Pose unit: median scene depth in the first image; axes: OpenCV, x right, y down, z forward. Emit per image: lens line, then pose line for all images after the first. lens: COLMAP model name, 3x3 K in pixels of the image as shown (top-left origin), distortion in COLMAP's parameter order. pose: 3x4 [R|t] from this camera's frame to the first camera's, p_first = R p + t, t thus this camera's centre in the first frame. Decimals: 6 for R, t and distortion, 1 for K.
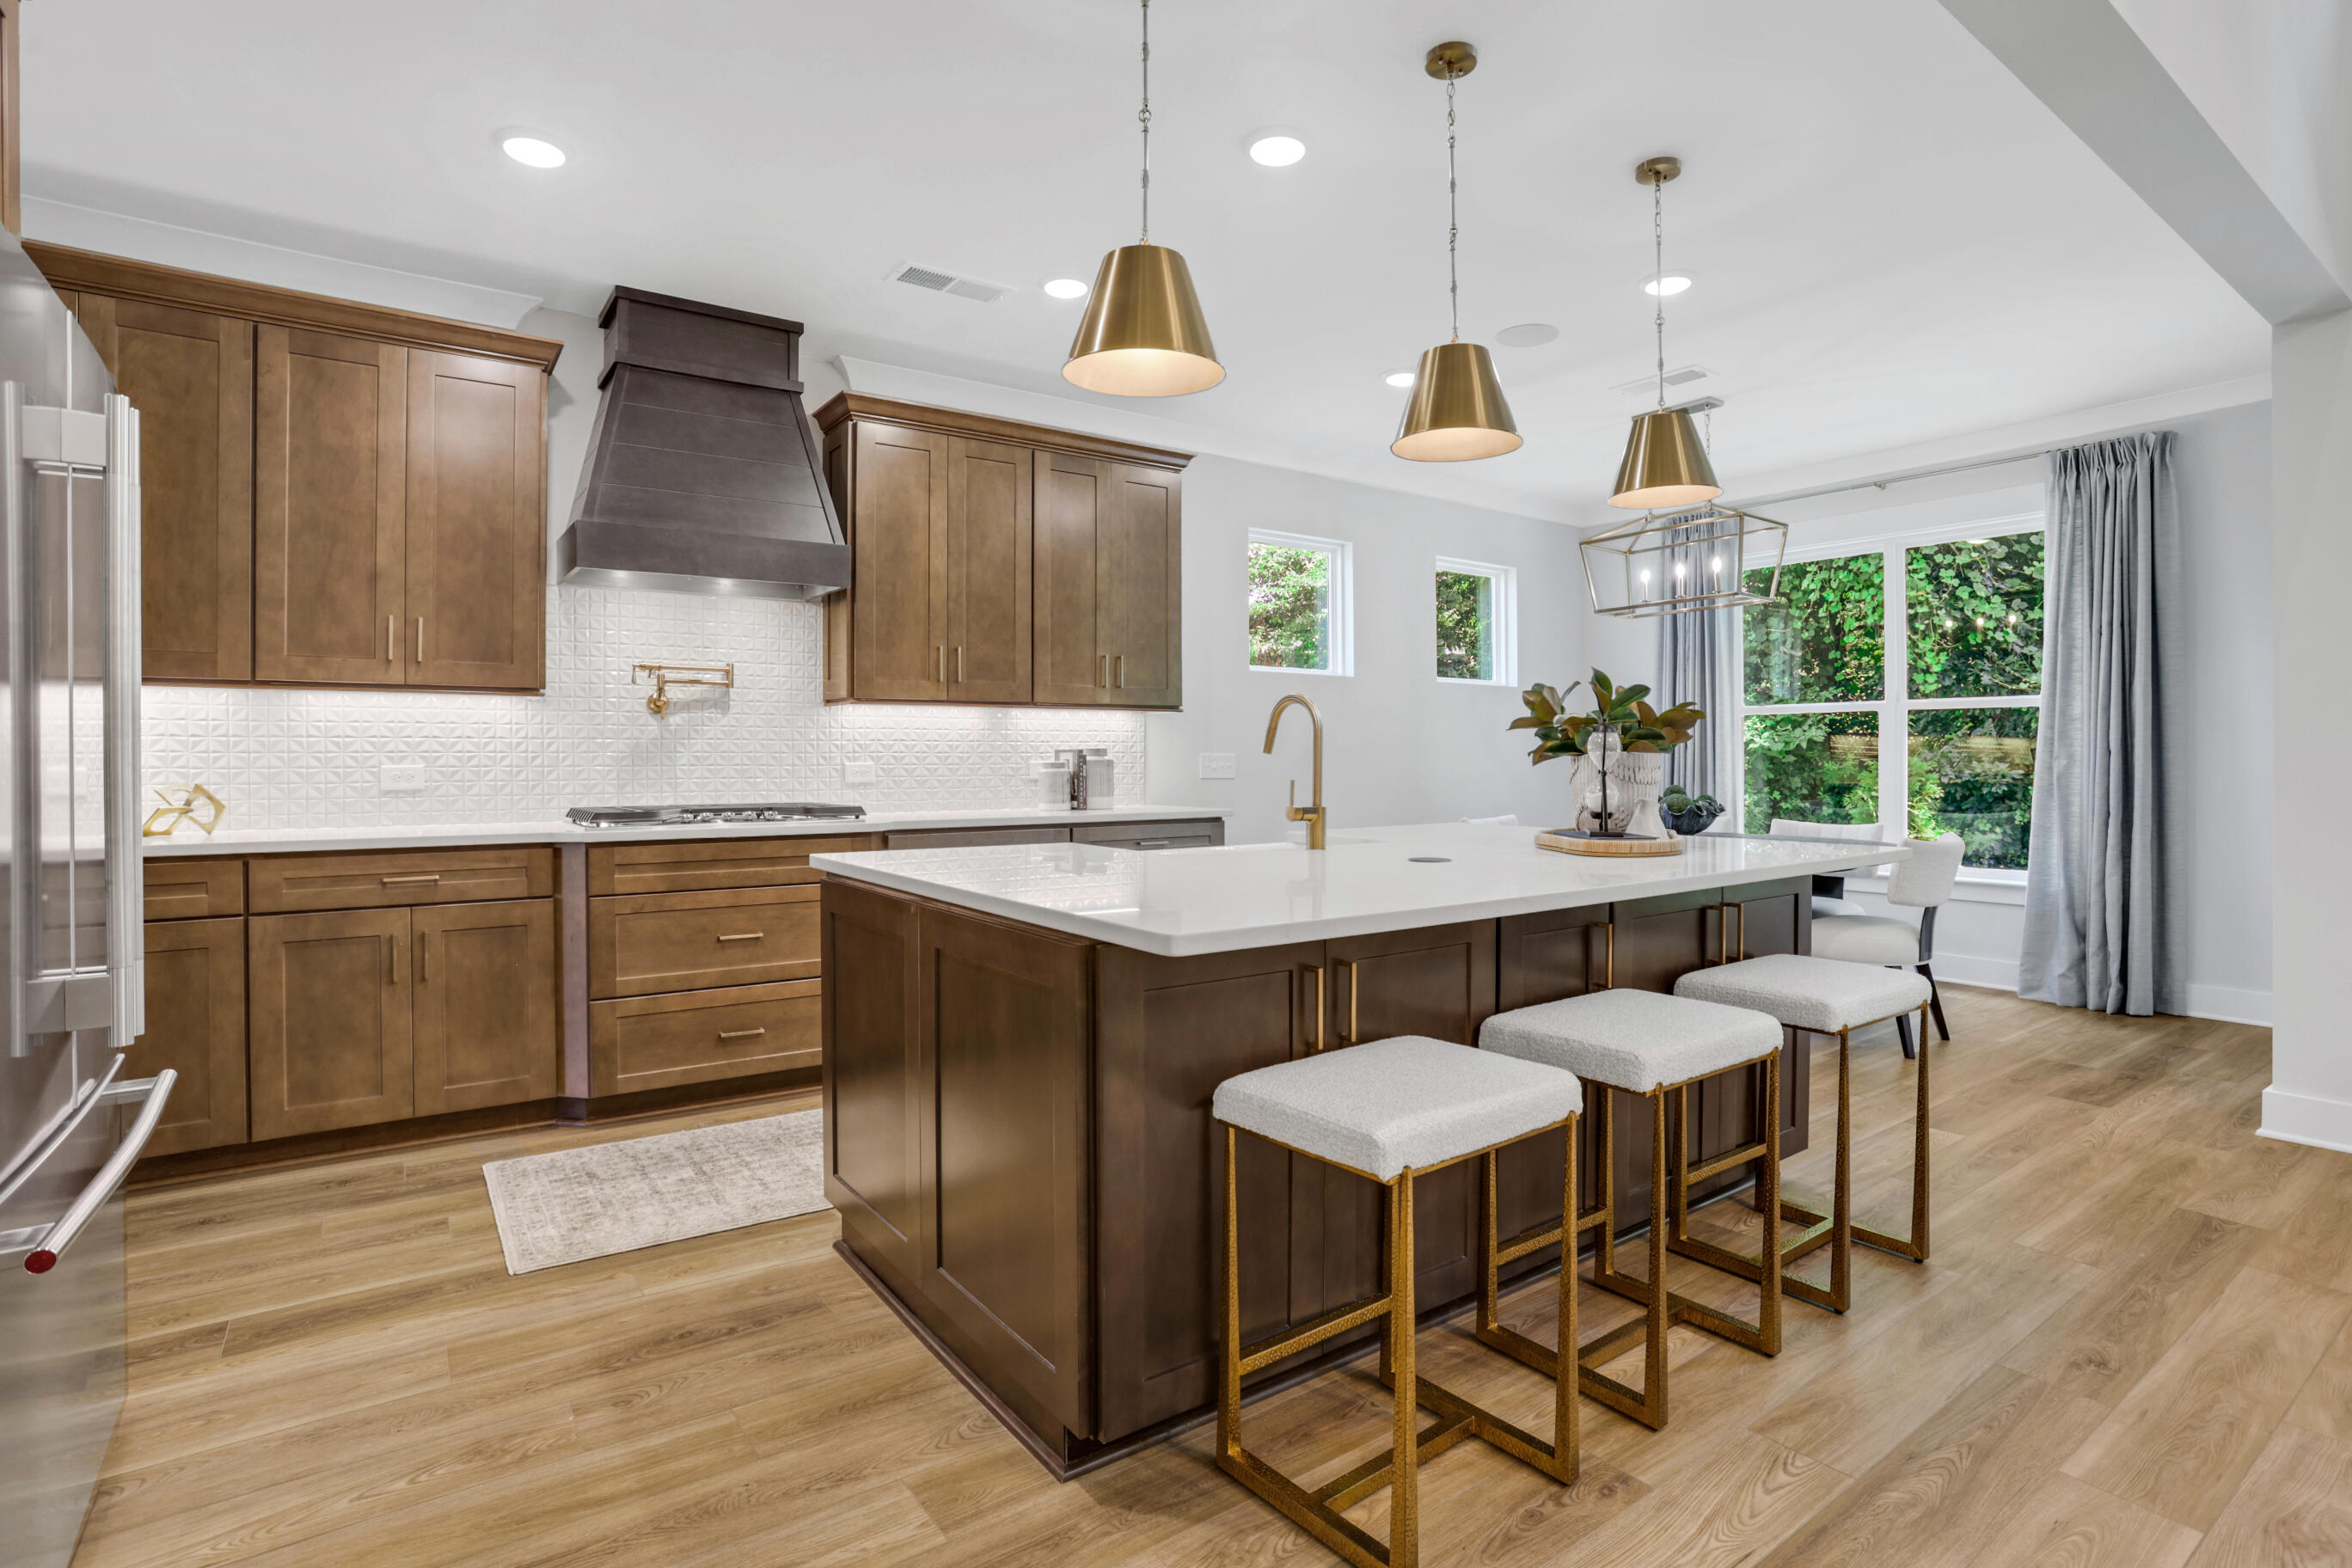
lens RADIAL K [[1143.0, 0, 1182.4], [0, 1143.0, 757.9], [0, 0, 1]] dist [-0.078777, 0.033039]
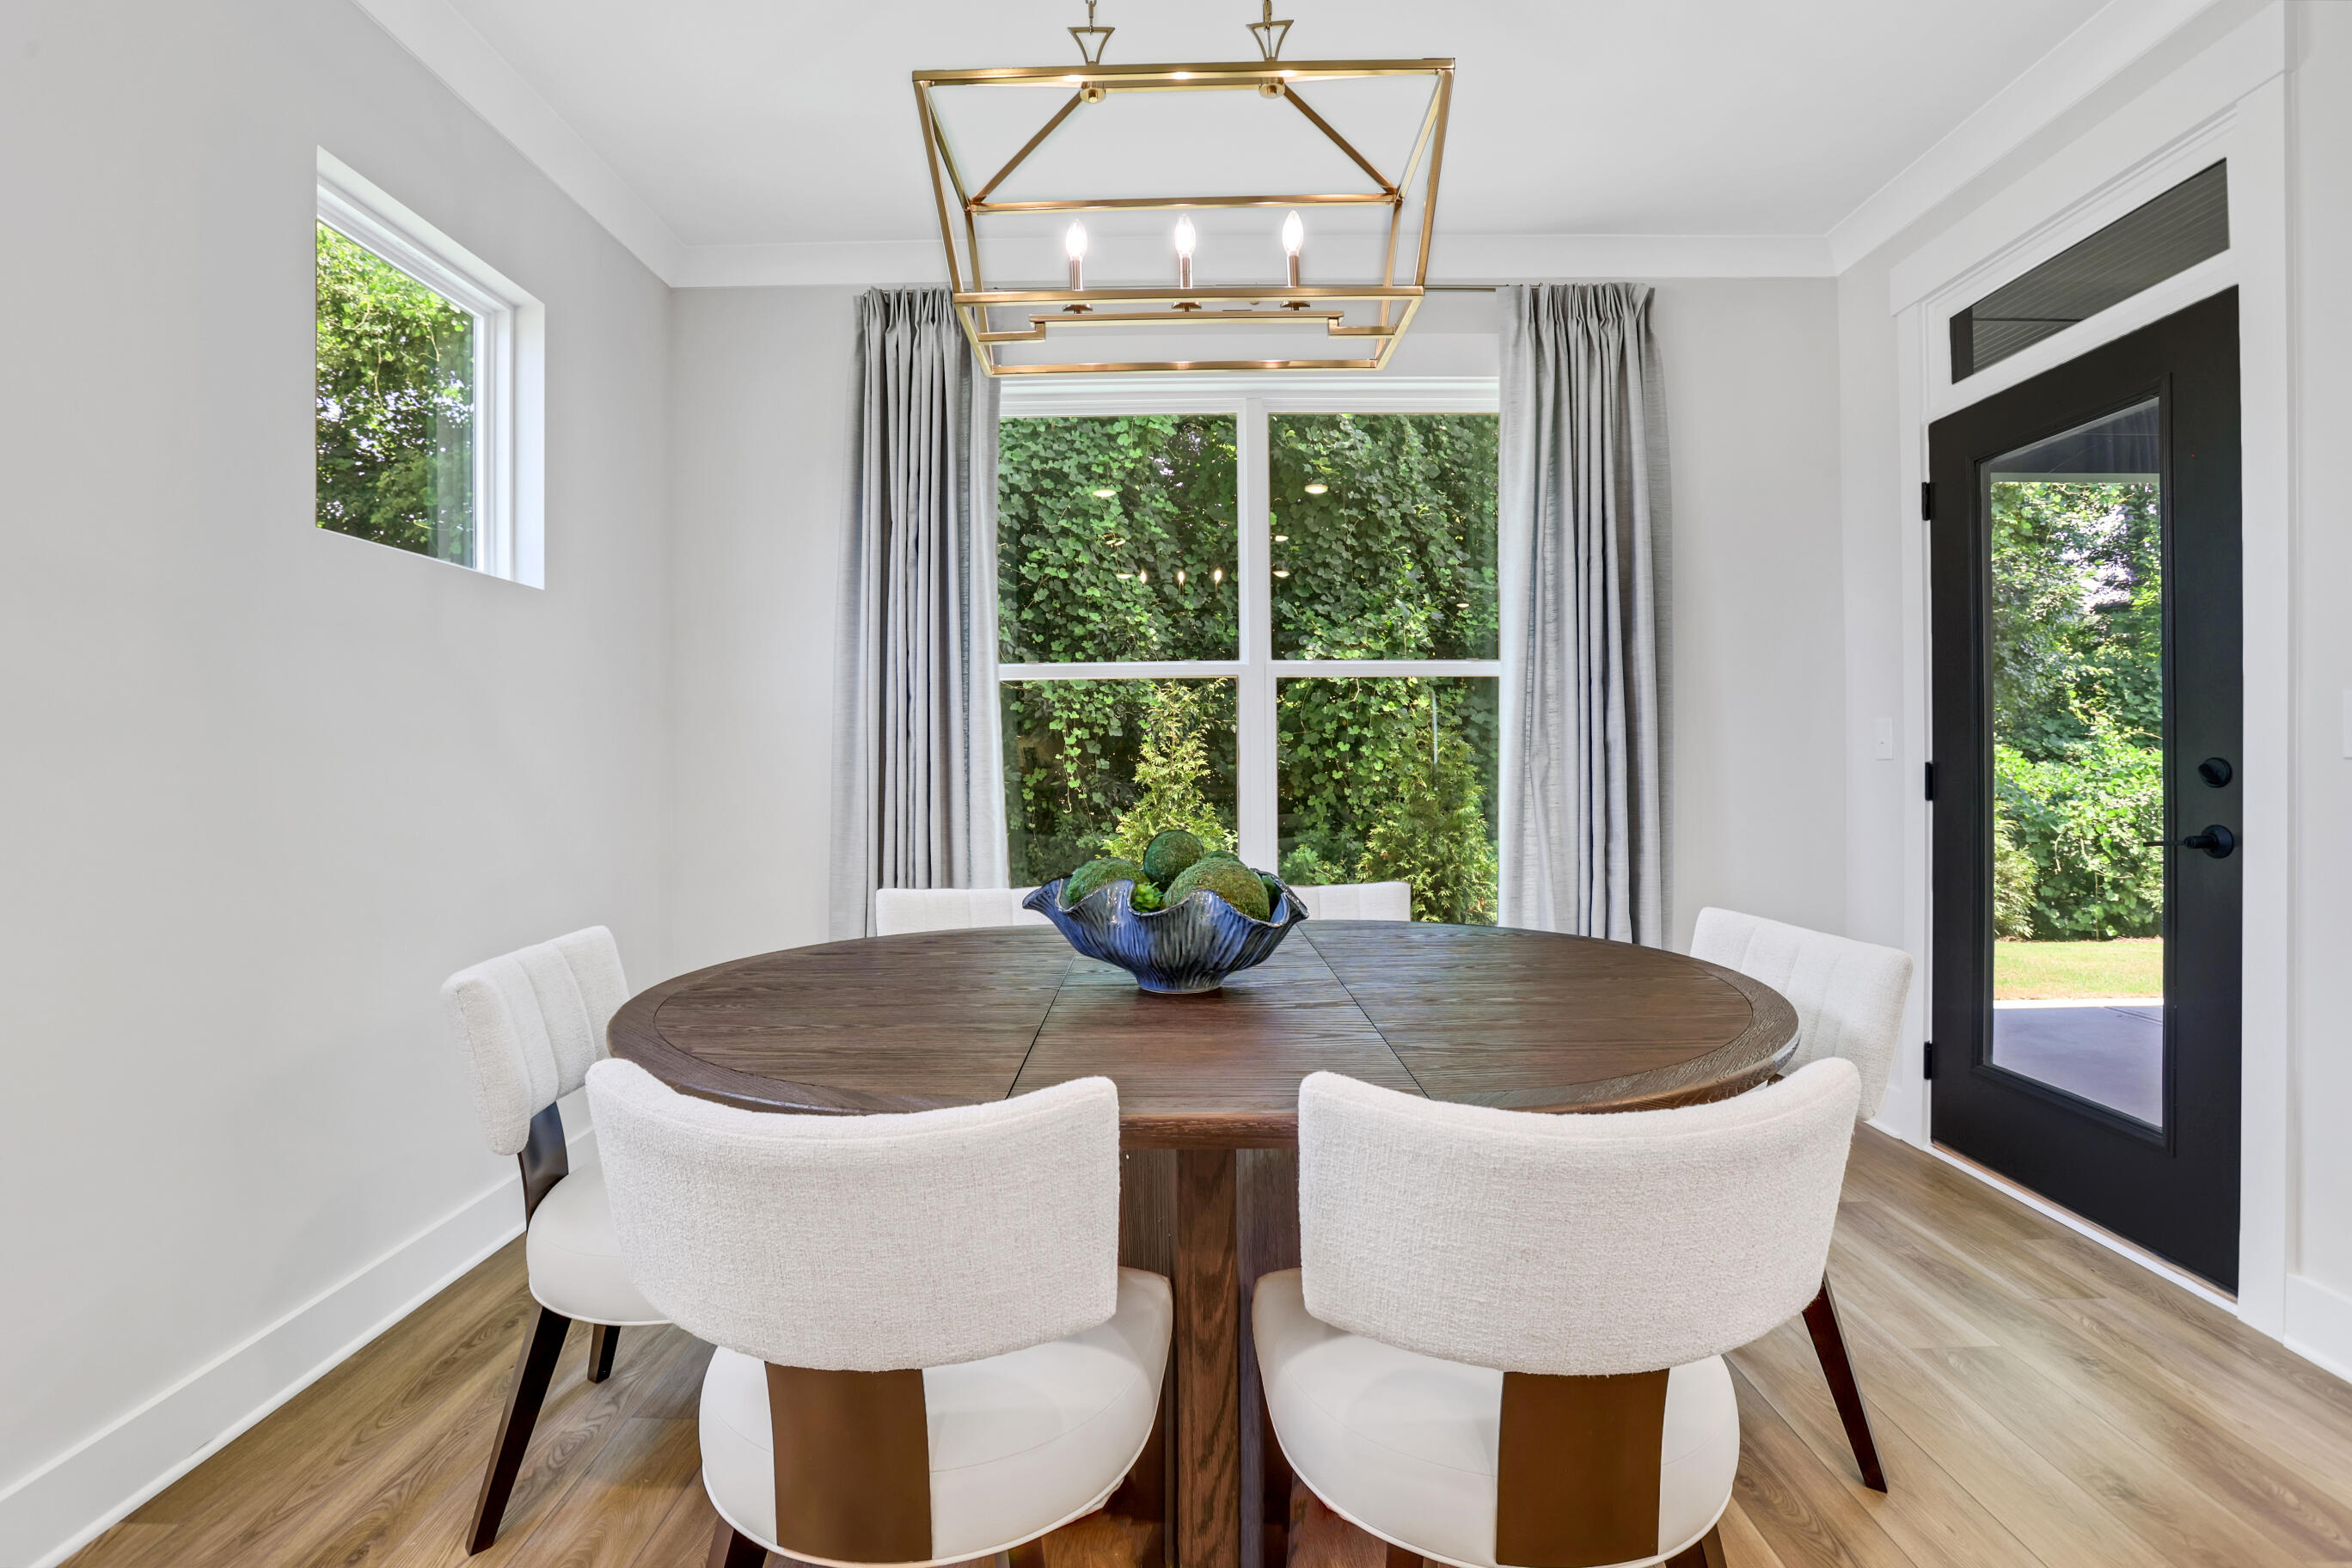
lens RADIAL K [[1075.1, 0, 1174.8], [0, 1075.1, 766.0], [0, 0, 1]] dist [-0.085812, 0.027800]
pose [[0.587032, -0.009412, 0.809509, 0.191104], [0.008346, 0.999950, 0.005573, 0.002621], [-0.809521, 0.003485, 0.587081, 0.927243]]
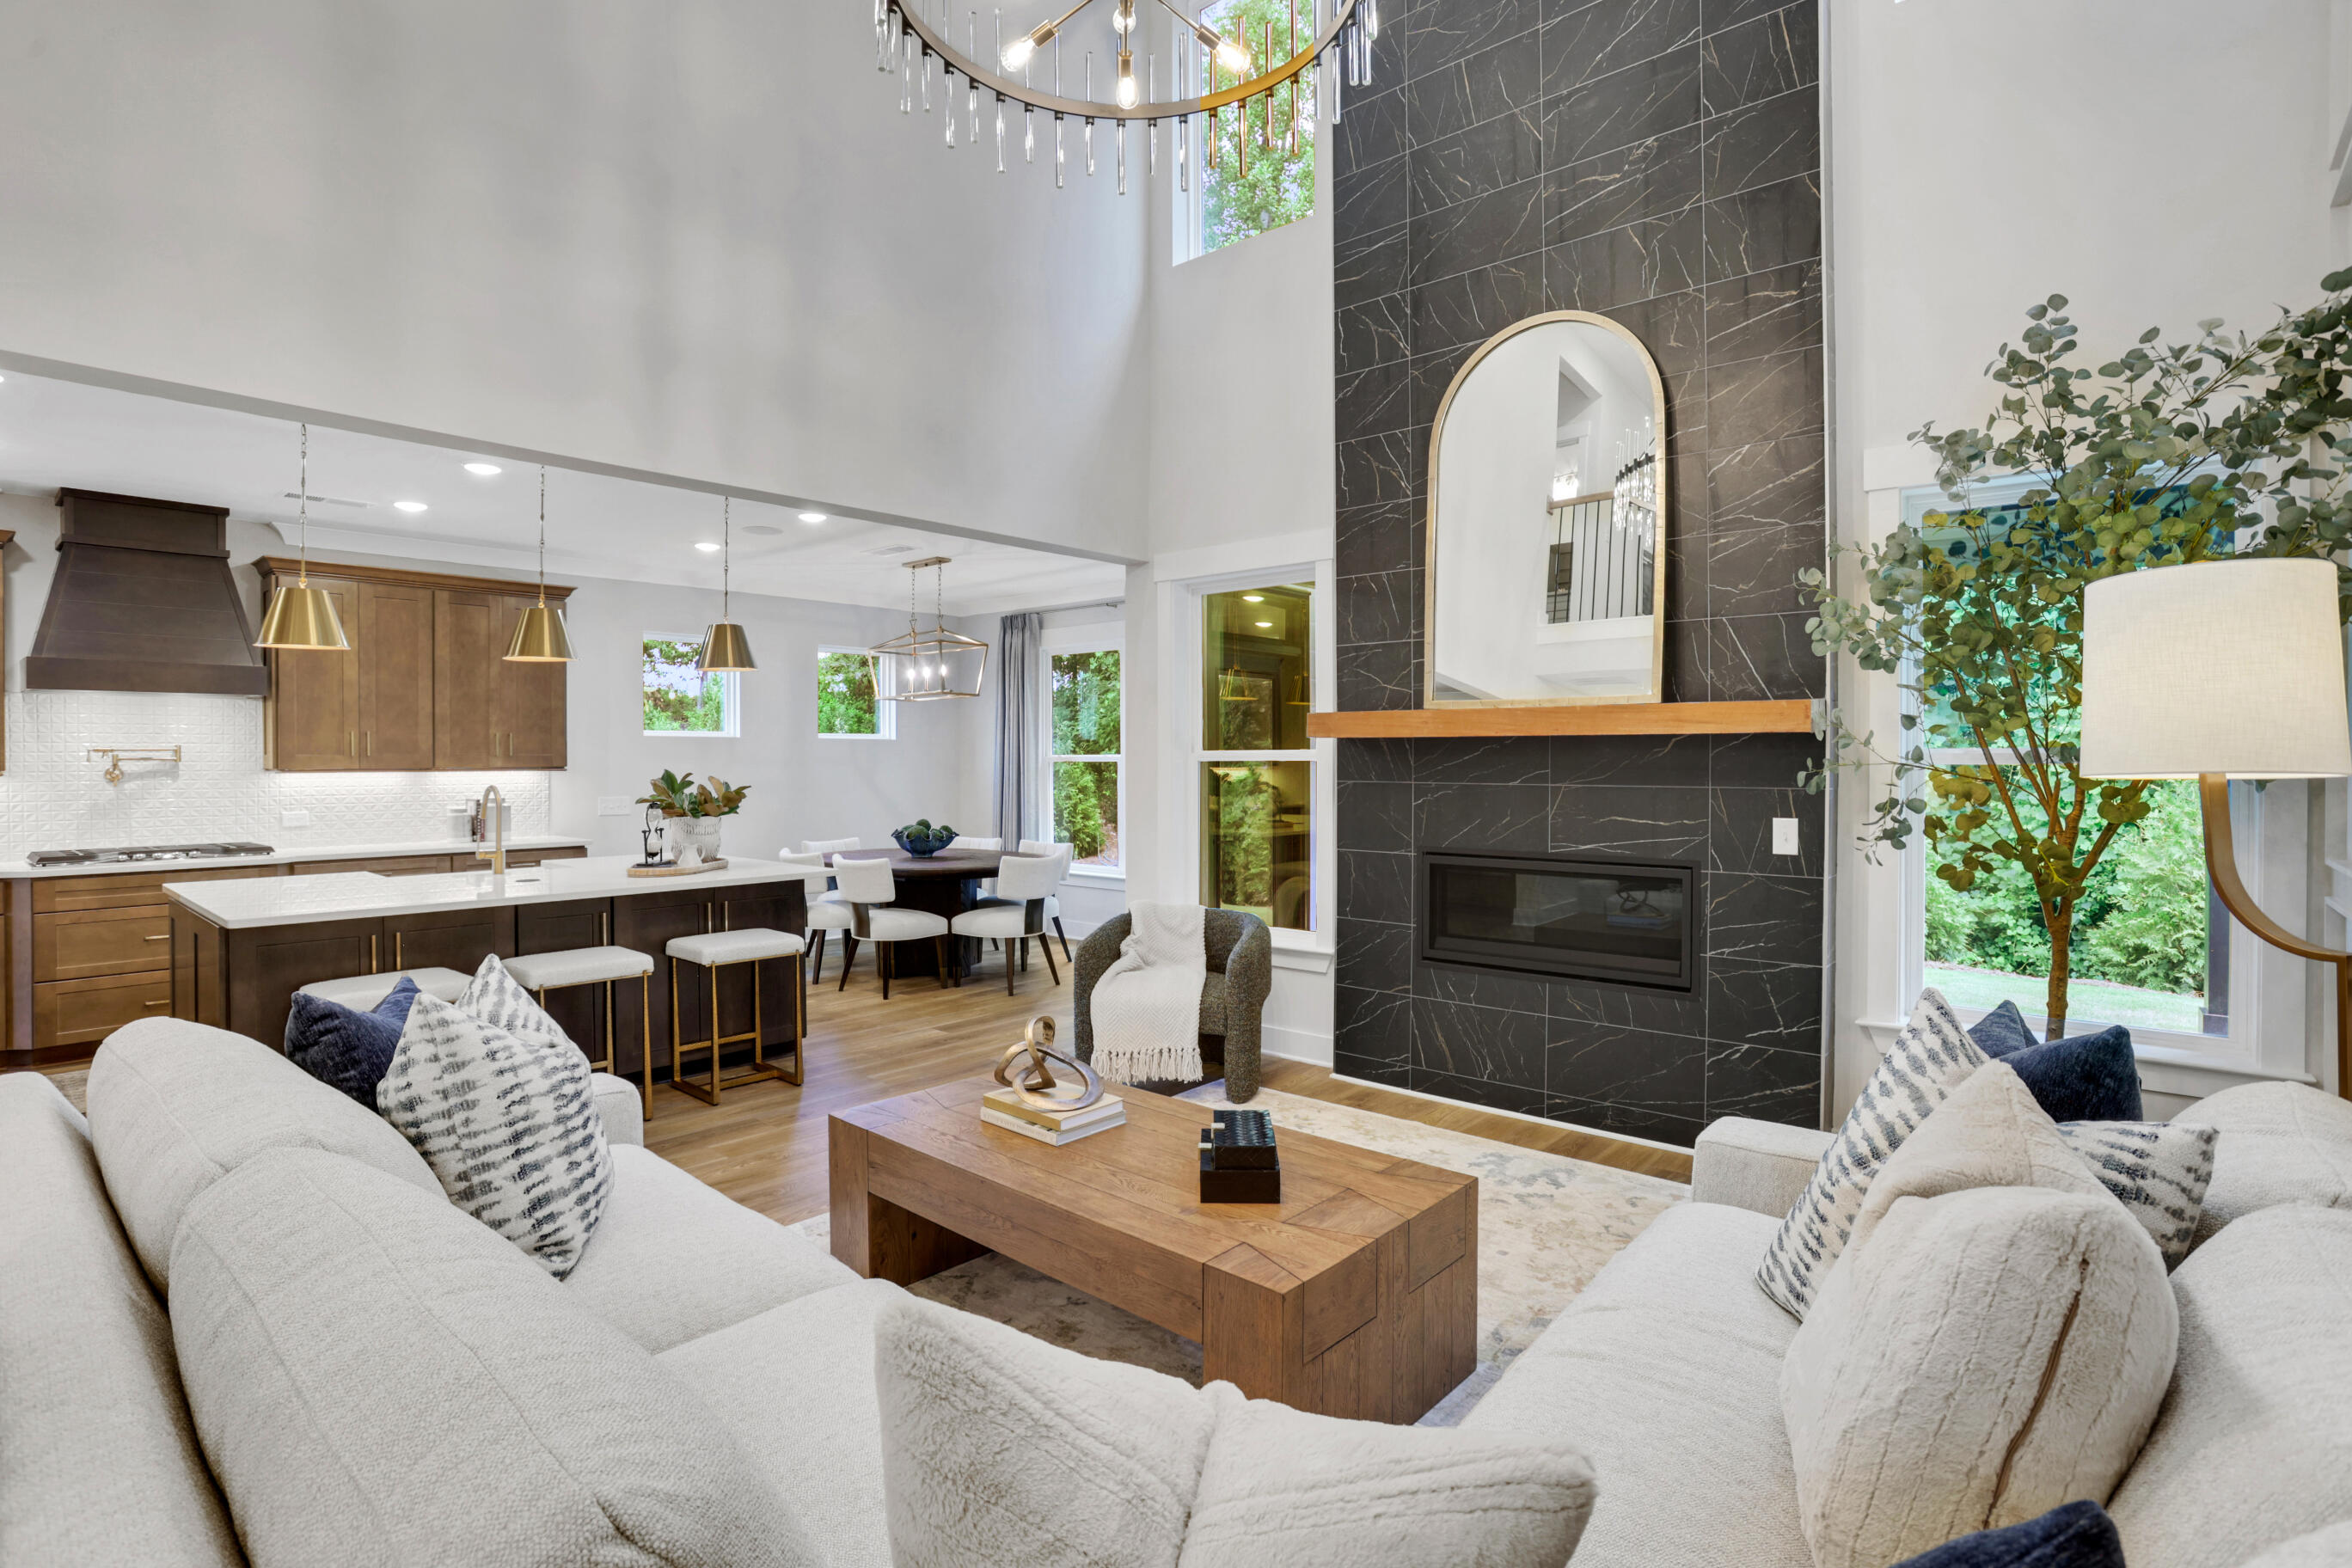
lens RADIAL K [[1143.0, 0, 1182.4], [0, 1143.0, 757.9], [0, 0, 1]] dist [-0.078777, 0.033039]
pose [[0.972811, -0.002055, 0.231590, 0.486383], [0.001941, 0.999998, 0.000718, -0.063929], [-0.231591, -0.000249, 0.972813, -0.598296]]
